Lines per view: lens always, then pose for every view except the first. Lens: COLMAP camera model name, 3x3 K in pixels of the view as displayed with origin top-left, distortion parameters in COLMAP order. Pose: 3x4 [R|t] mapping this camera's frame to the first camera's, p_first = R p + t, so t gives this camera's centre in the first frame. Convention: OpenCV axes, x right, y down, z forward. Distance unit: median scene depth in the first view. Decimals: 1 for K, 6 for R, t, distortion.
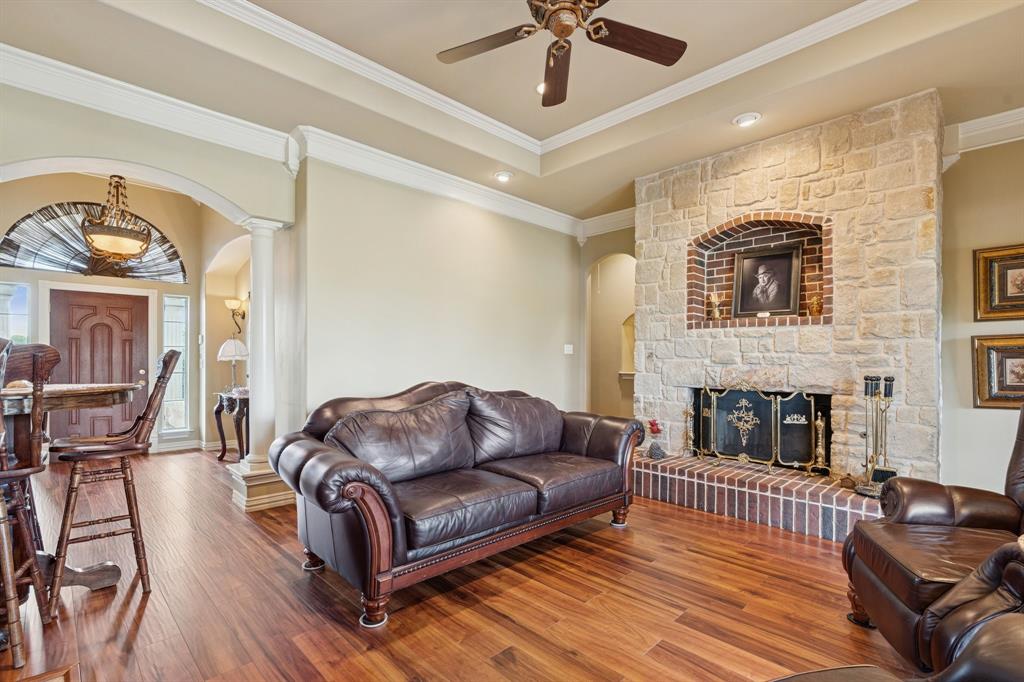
lens RADIAL K [[468.9, 0, 505.3], [0, 468.9, 358.4], [0, 0, 1]] dist [-0.008864, 0.002041]
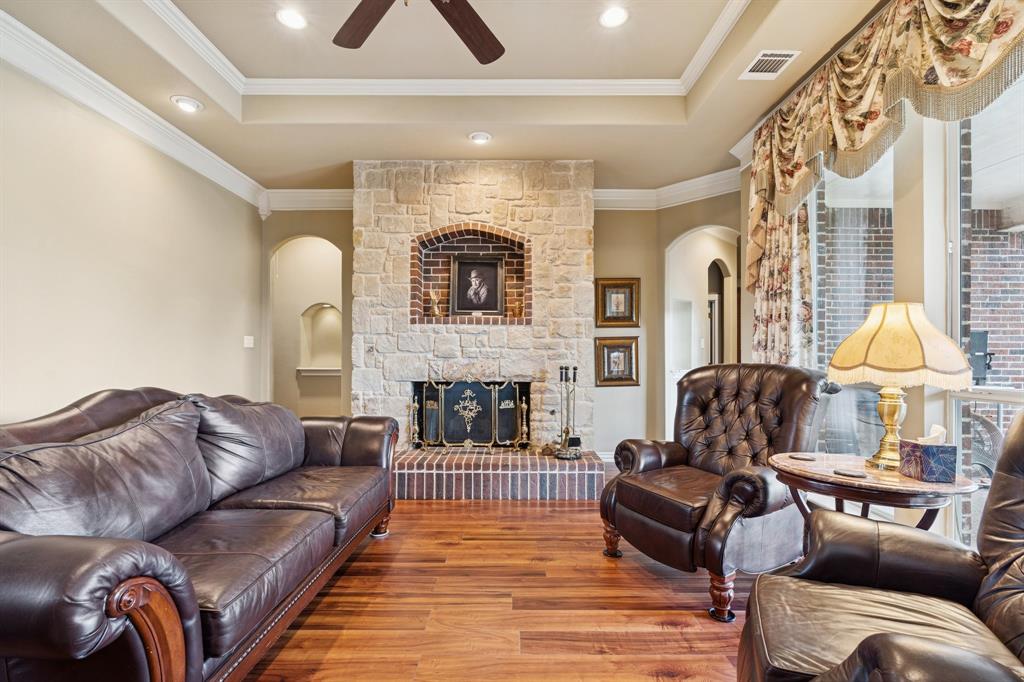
lens RADIAL K [[468.9, 0, 503.0], [0, 468.9, 349.9], [0, 0, 1]] dist [-0.008864, 0.002041]
pose [[0.699274, 0.005020, 0.714837, -0.232614], [-0.000456, 0.999978, -0.006577, 0.000585], [-0.714854, 0.004273, 0.699261, 0.178924]]
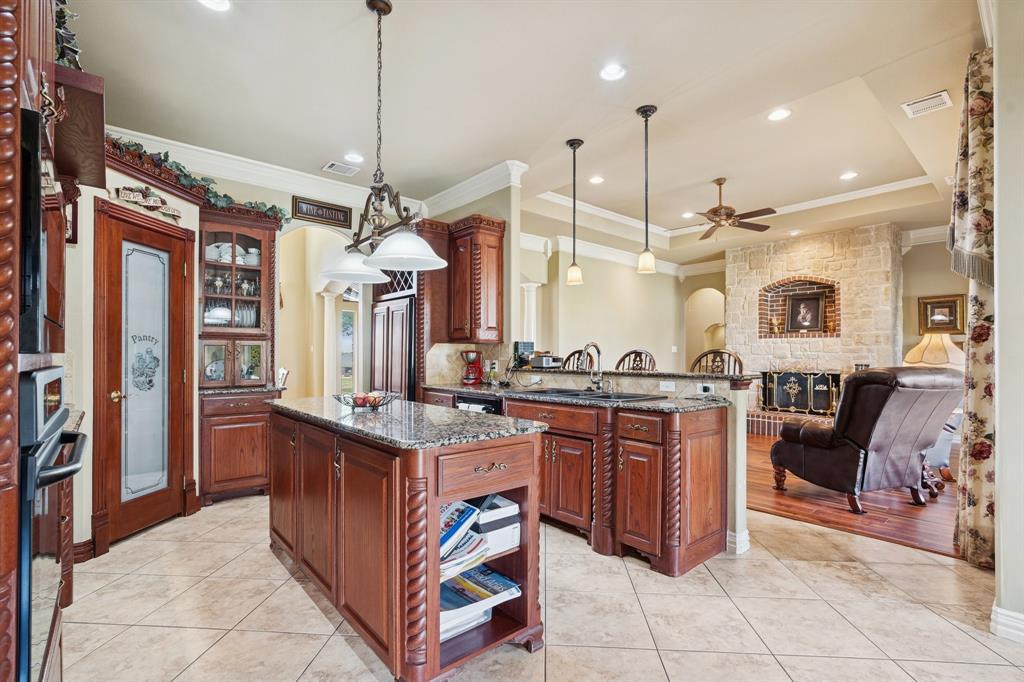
lens RADIAL K [[468.9, 0, 509.6], [0, 468.9, 351.5], [0, 0, 1]] dist [-0.008864, 0.002041]
pose [[0.998027, -0.000371, -0.062792, -0.517170], [-0.000123, 0.999969, -0.007868, 0.000613], [0.062793, 0.007860, 0.997996, -0.964570]]
